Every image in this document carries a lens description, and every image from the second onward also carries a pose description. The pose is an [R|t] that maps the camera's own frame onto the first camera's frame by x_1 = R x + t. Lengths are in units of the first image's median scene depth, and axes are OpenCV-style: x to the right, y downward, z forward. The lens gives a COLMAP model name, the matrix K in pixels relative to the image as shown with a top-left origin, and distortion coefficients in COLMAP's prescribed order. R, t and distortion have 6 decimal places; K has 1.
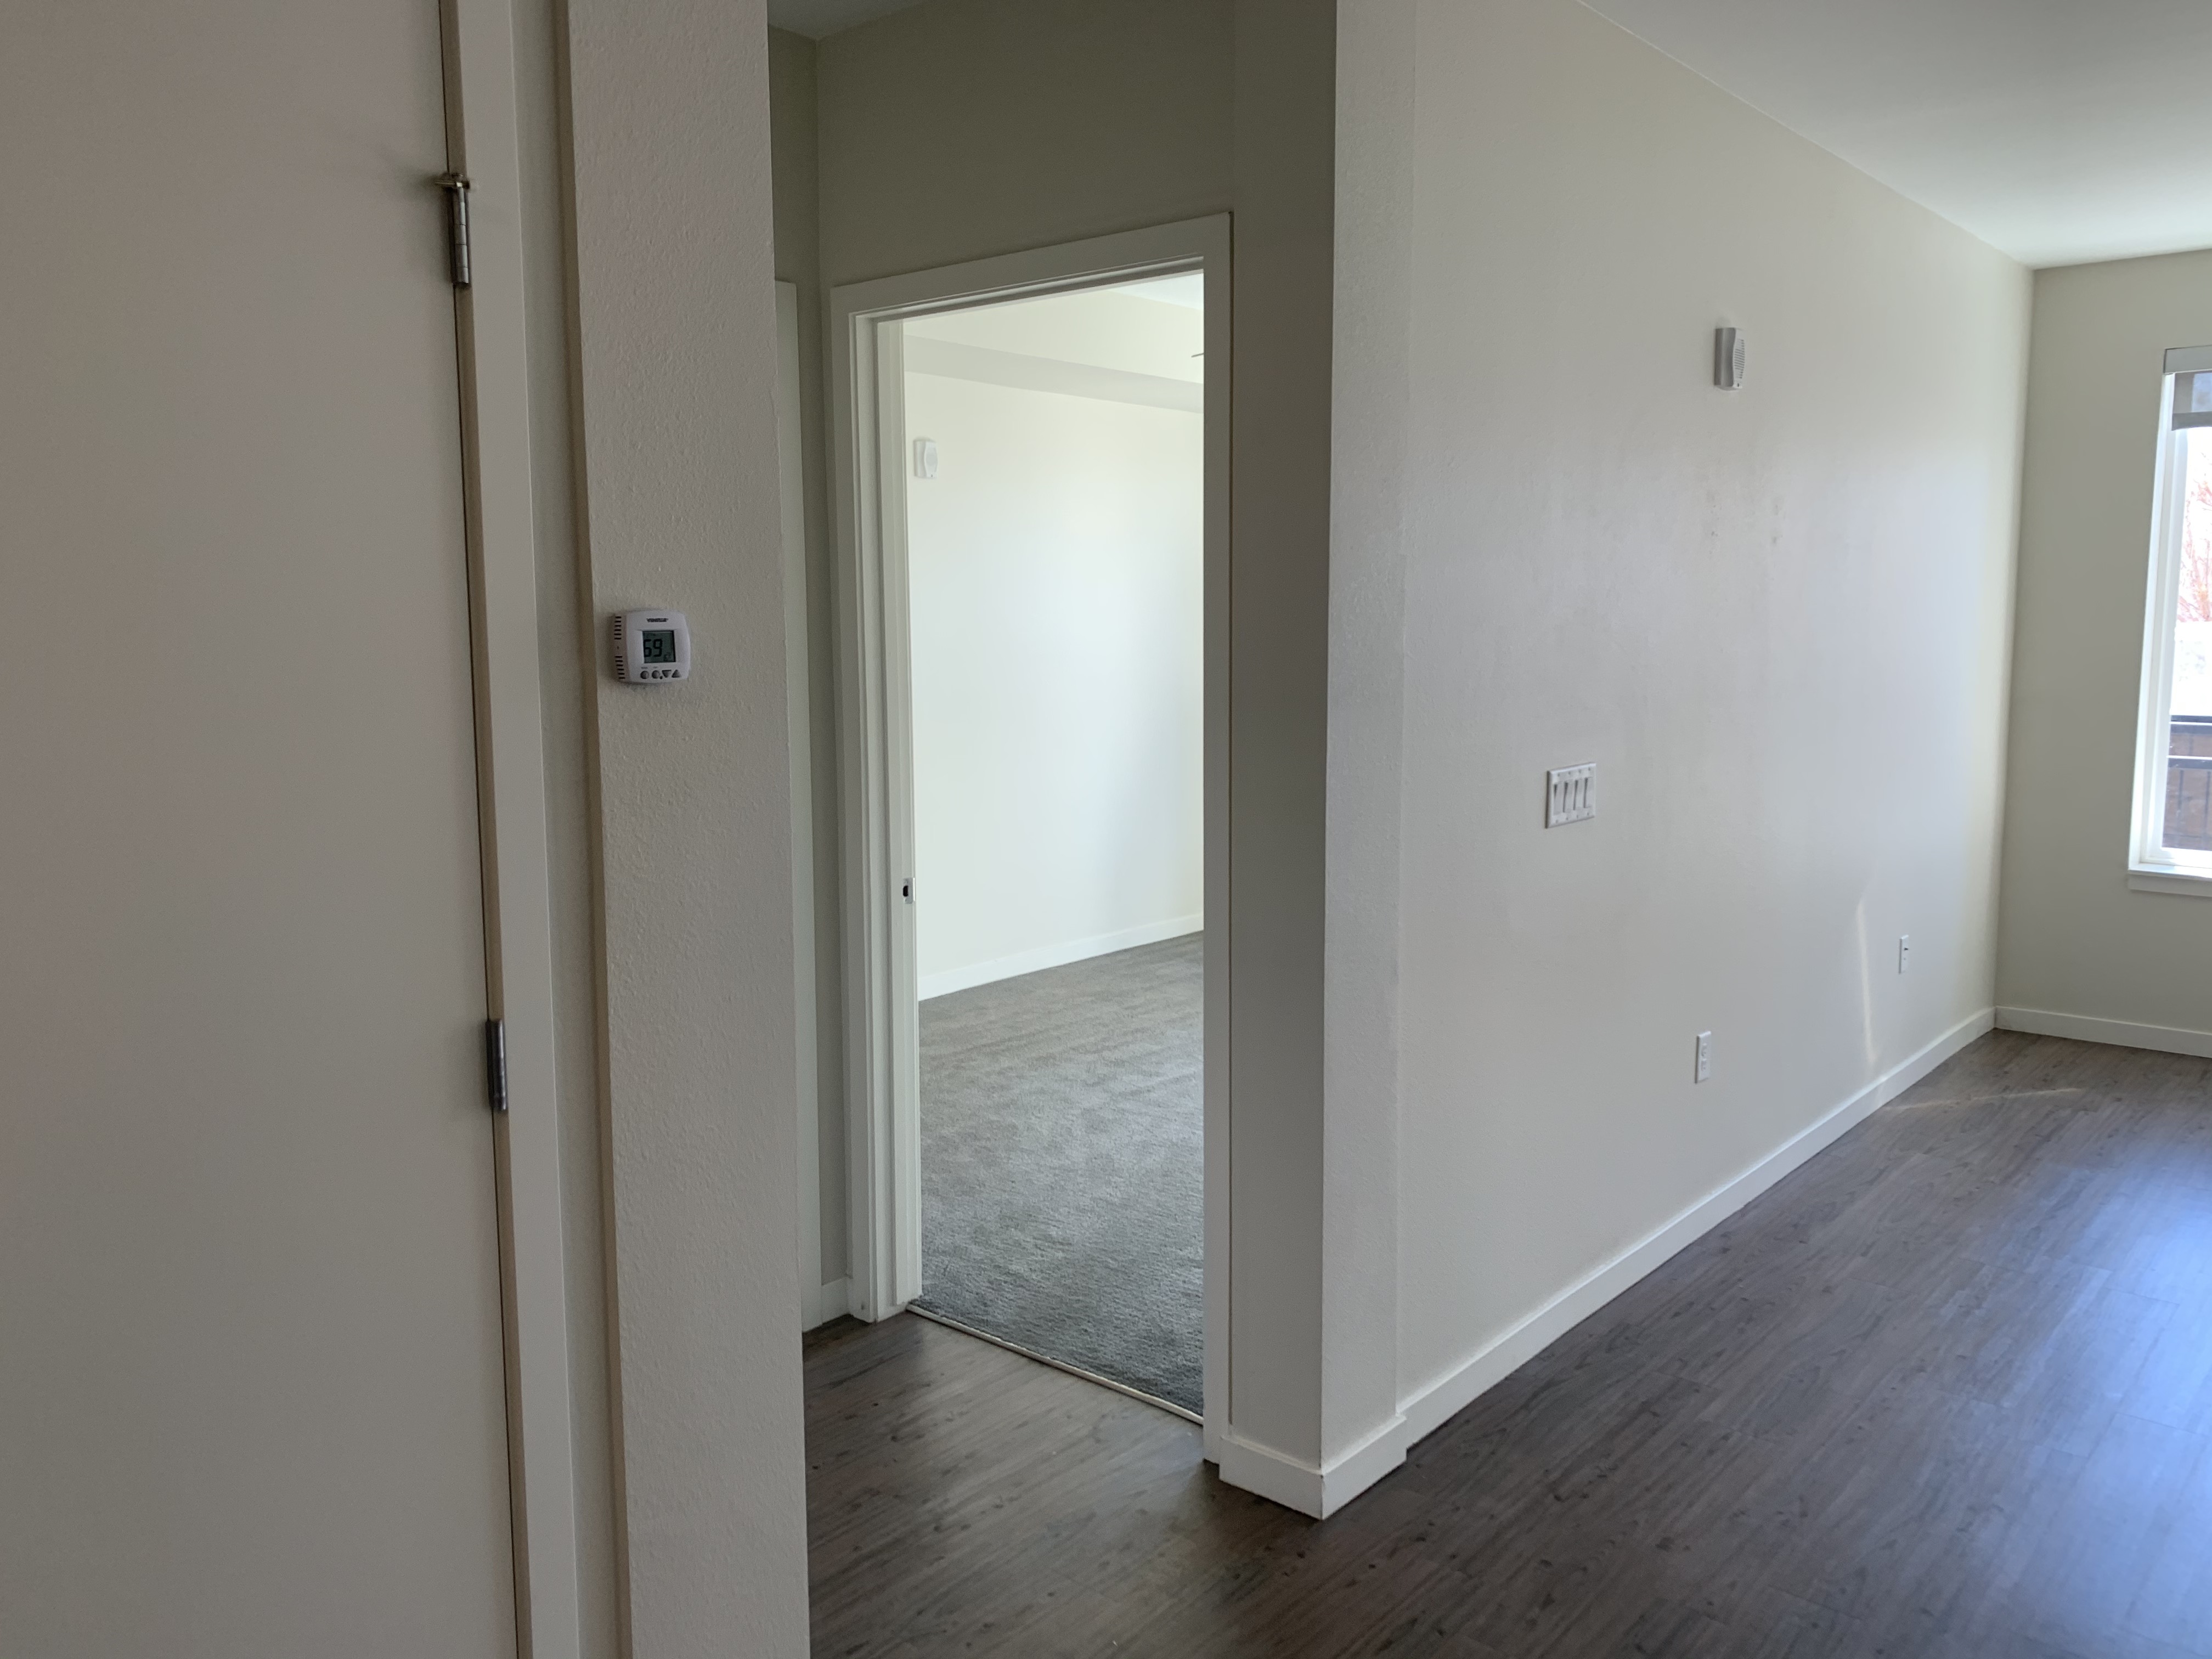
lens RADIAL K [[1667.0, 0, 1106.0], [0, 1667.0, 829.5], [0, 0, 1]] dist [0.082013, -0.094093]
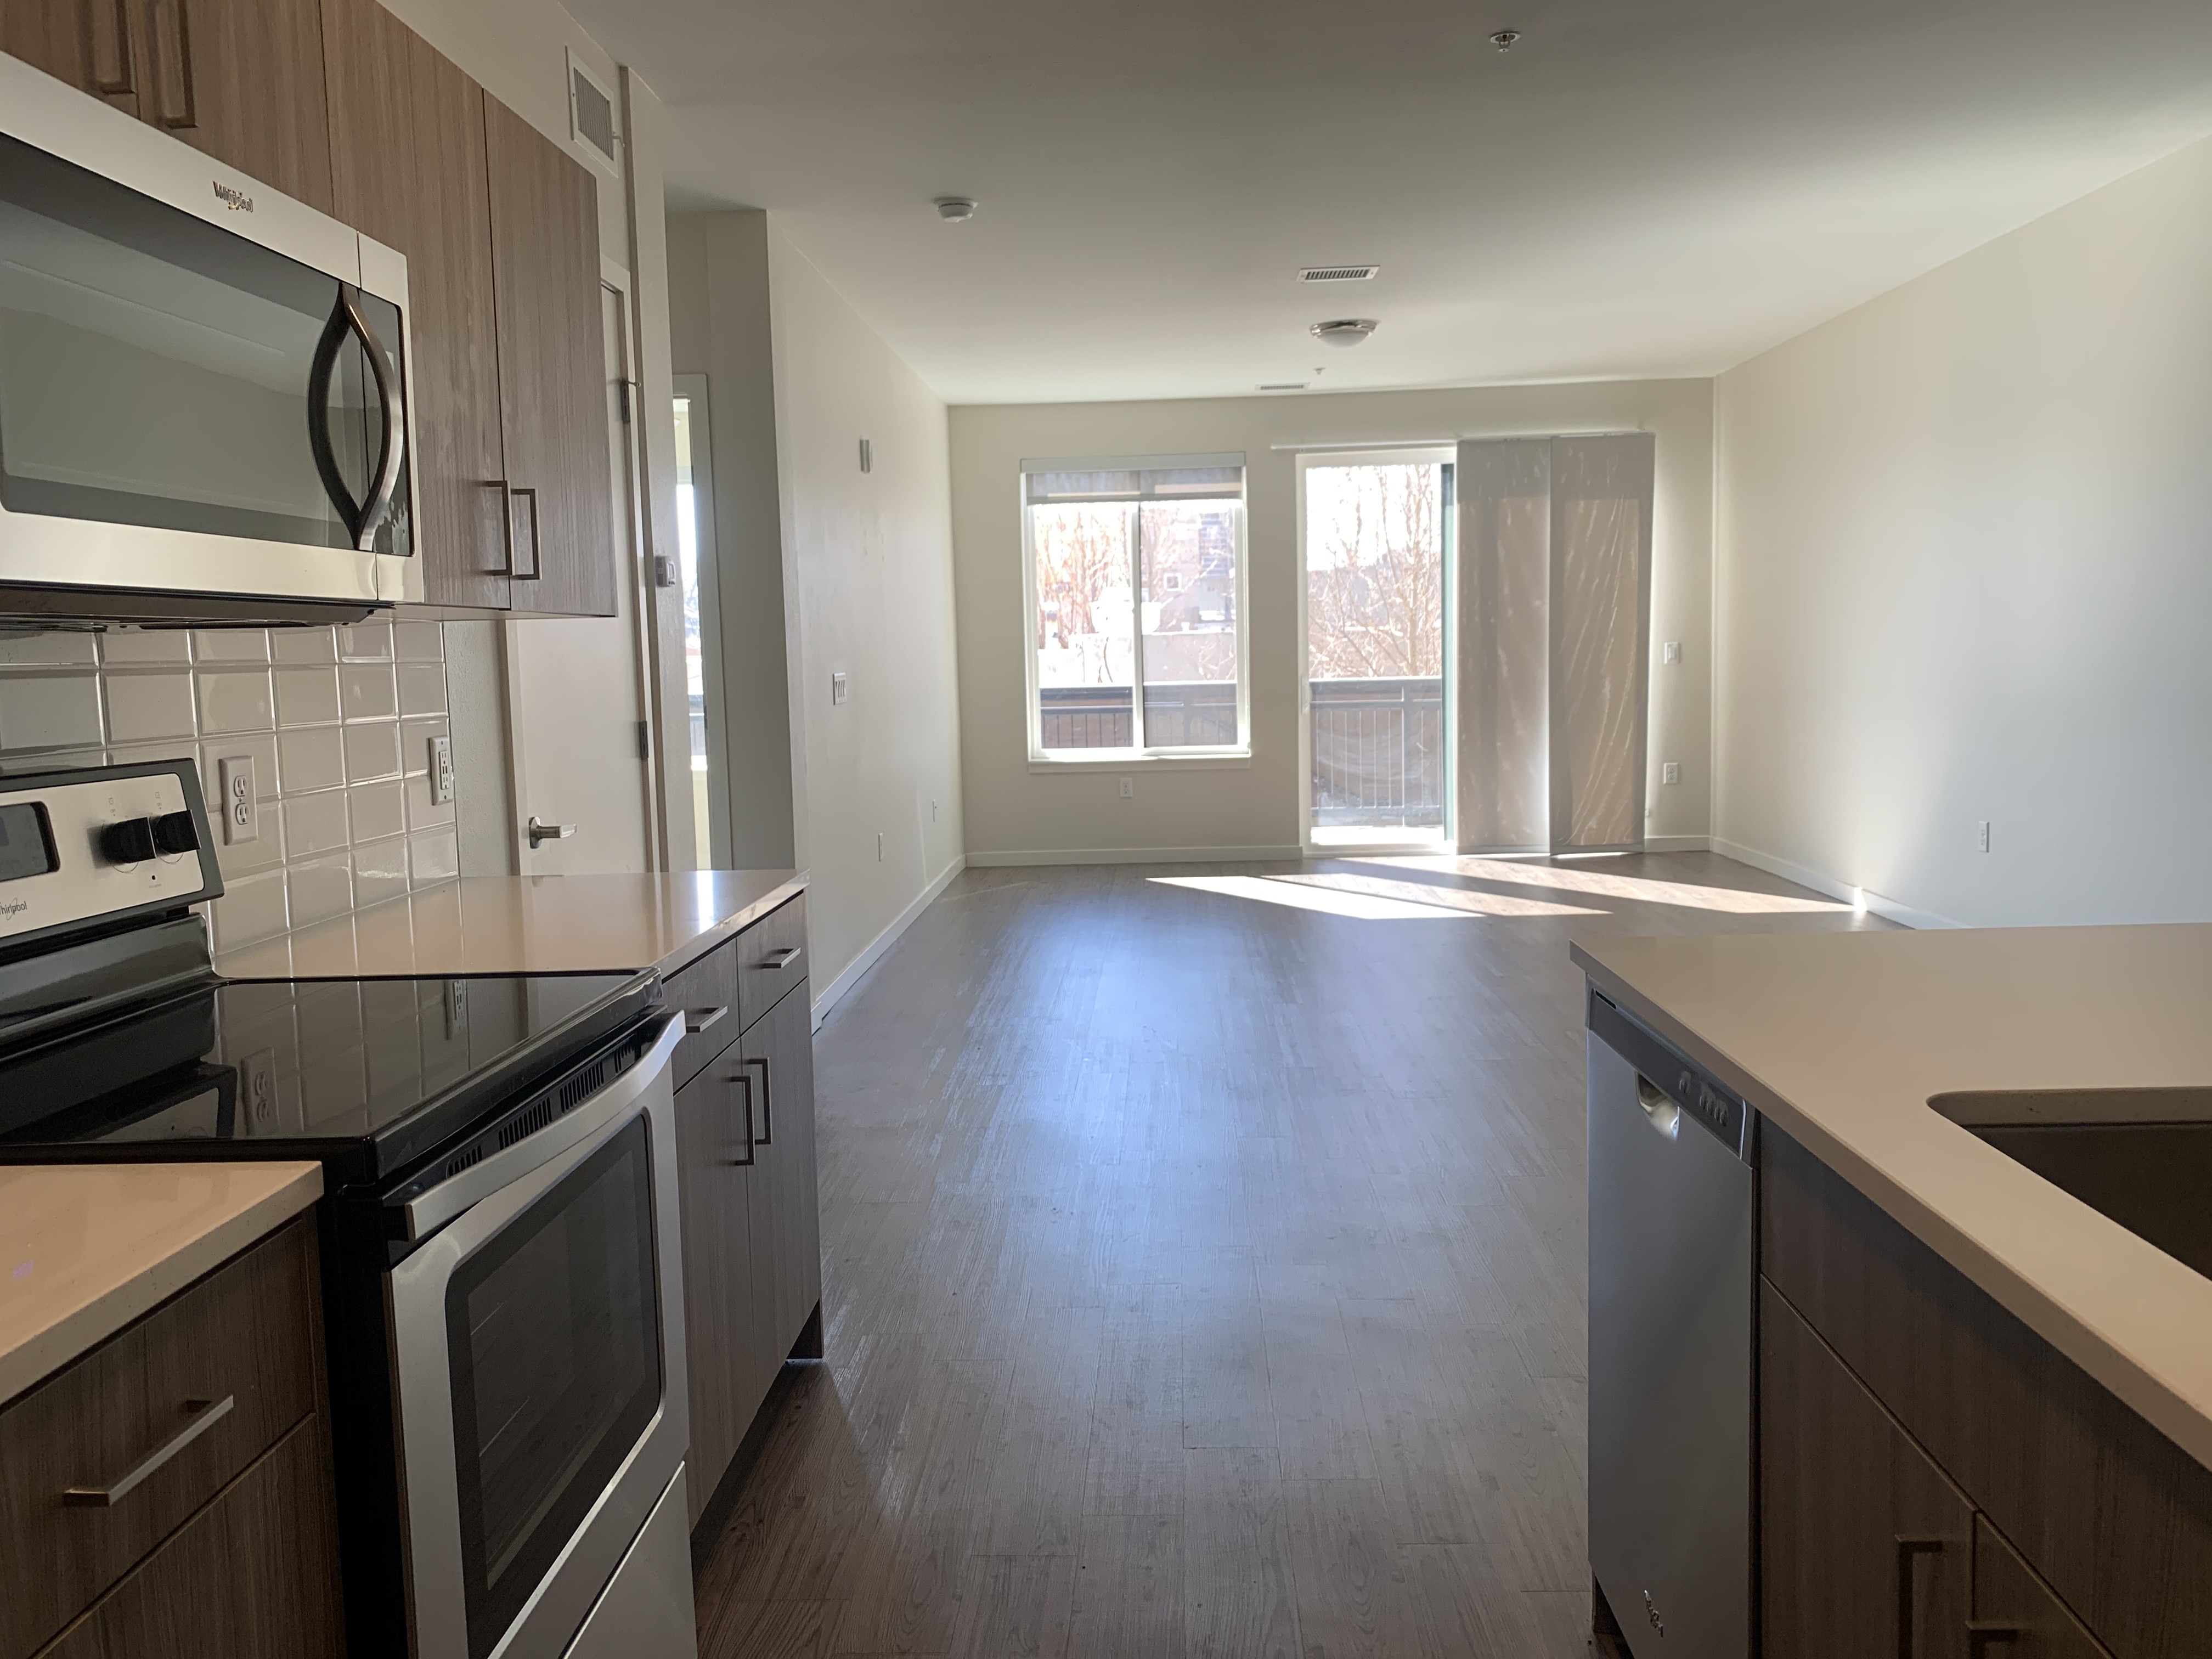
lens RADIAL K [[1667.0, 0, 1106.0], [0, 1667.0, 829.5], [0, 0, 1]] dist [0.082013, -0.094093]
pose [[0.781752, -0.080413, 0.618383, -0.391433], [0.096212, 0.995330, 0.007799, 0.088893], [-0.616122, 0.053399, 0.785839, -0.376563]]
